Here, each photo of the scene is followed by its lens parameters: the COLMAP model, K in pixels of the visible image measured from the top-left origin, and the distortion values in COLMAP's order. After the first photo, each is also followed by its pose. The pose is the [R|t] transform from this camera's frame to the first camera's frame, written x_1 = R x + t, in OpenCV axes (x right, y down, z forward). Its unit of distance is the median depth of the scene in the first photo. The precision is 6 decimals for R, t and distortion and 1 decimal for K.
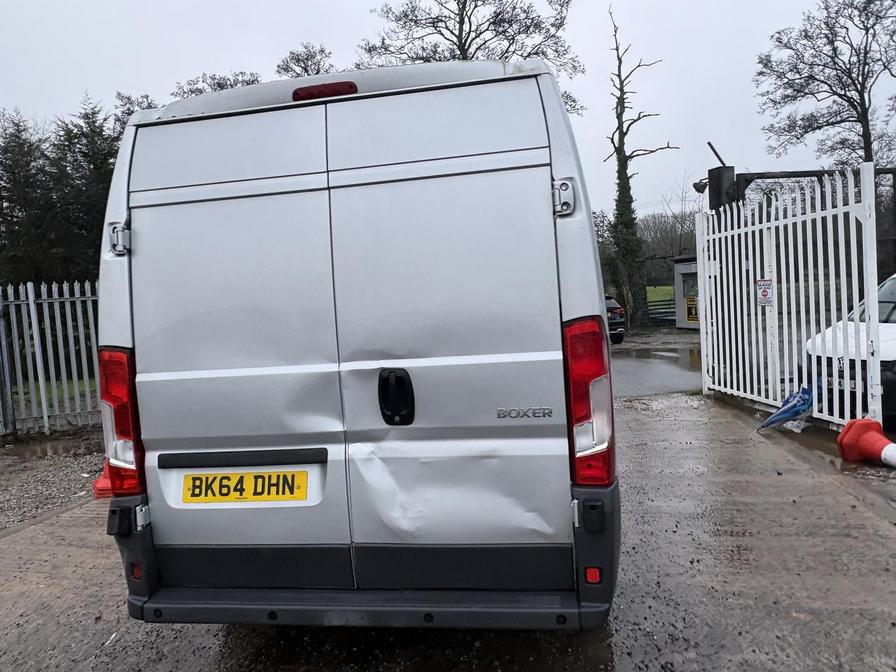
lens RADIAL K [[603.2, 0, 448.0], [0, 603.2, 336.0], [0, 0, 1]] dist [-0.003331, 0.000623]
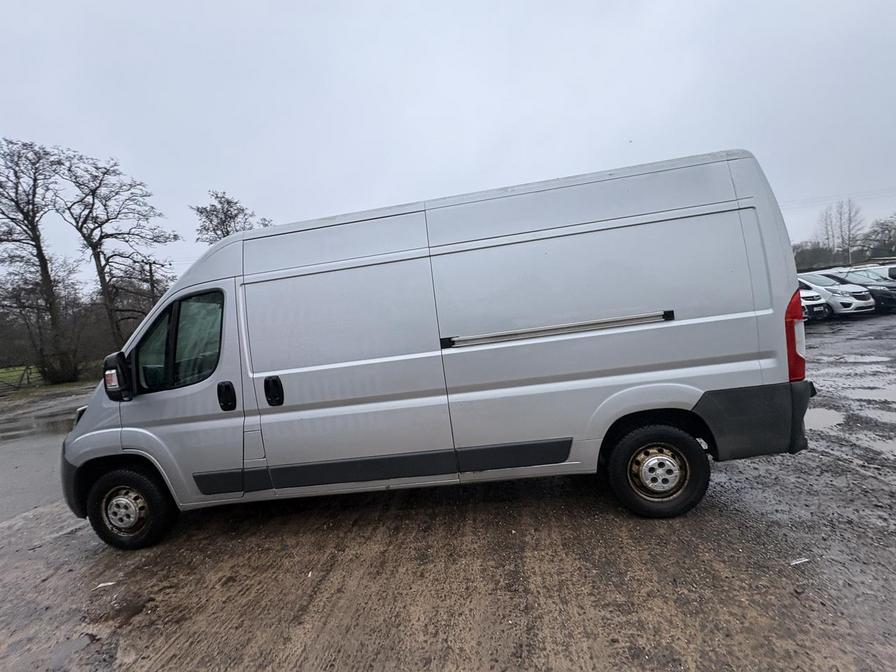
lens RADIAL K [[355.4, 0, 449.5], [0, 355.4, 336.2], [0, 0, 1]] dist [-0.002162, -0.000008]
pose [[-0.057603, 0.026507, 0.997988, -1.470538], [0.162032, 0.986642, -0.016853, 0.013799], [-0.985103, 0.160735, -0.061129, 2.001731]]
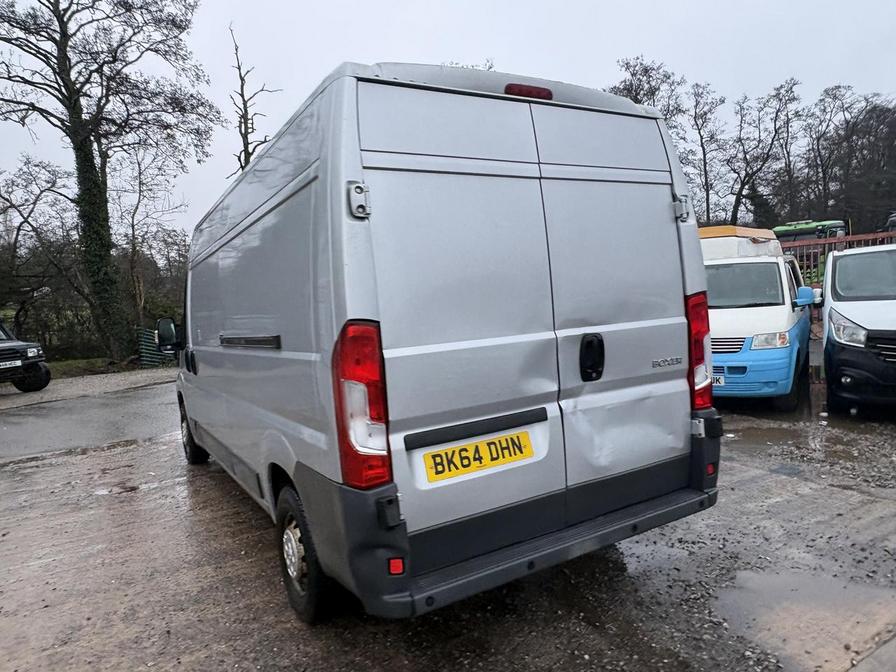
lens RADIAL K [[601.7, 0, 451.2], [0, 601.7, 341.6], [0, 0, 1]] dist [-0.000239, 0.001883]
pose [[0.768166, -0.029851, 0.639555, -1.028509], [0.048518, 0.998754, -0.011658, 0.066778], [-0.638410, 0.039986, 0.768657, 0.237721]]
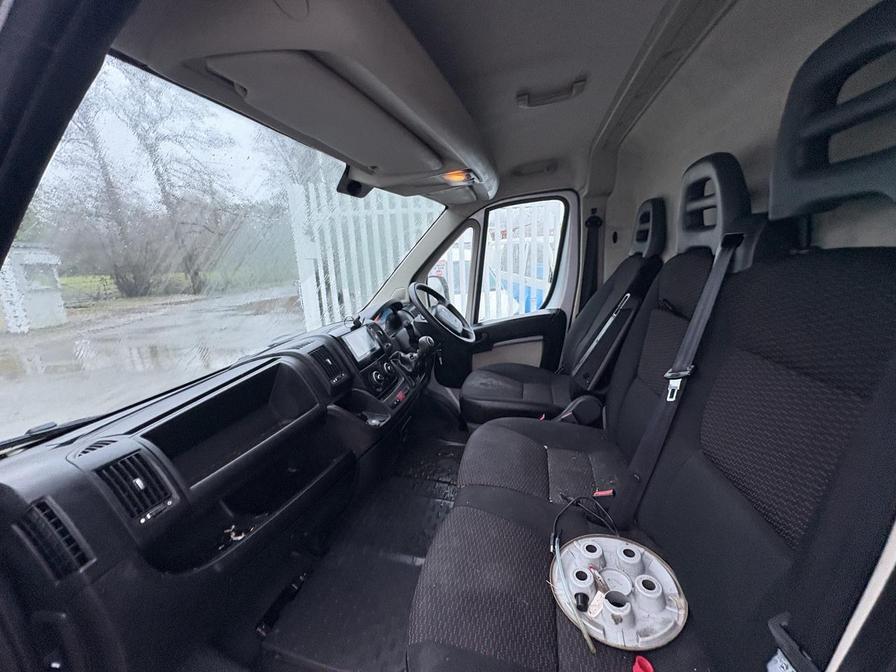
lens RADIAL K [[355.4, 0, 449.5], [0, 355.4, 336.2], [0, 0, 1]] dist [-0.002162, -0.000008]
pose [[0.074585, -0.165553, 0.983376, -0.370168], [0.102436, 0.982179, 0.157582, -0.160529], [-0.991939, 0.088980, 0.090215, 2.690681]]
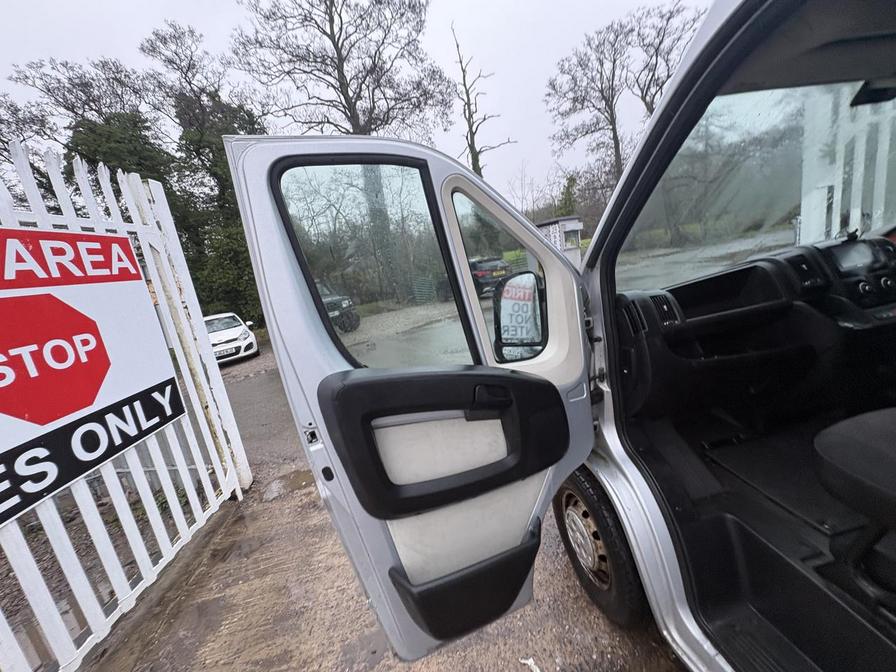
lens RADIAL K [[355.2, 0, 447.0], [0, 355.2, 336.3], [0, 0, 1]] dist [-0.000197, -0.000205]
pose [[0.941939, -0.160969, 0.294686, -0.603310], [0.127062, 0.983216, 0.130927, -0.113814], [-0.310815, -0.085881, 0.946582, 2.551472]]
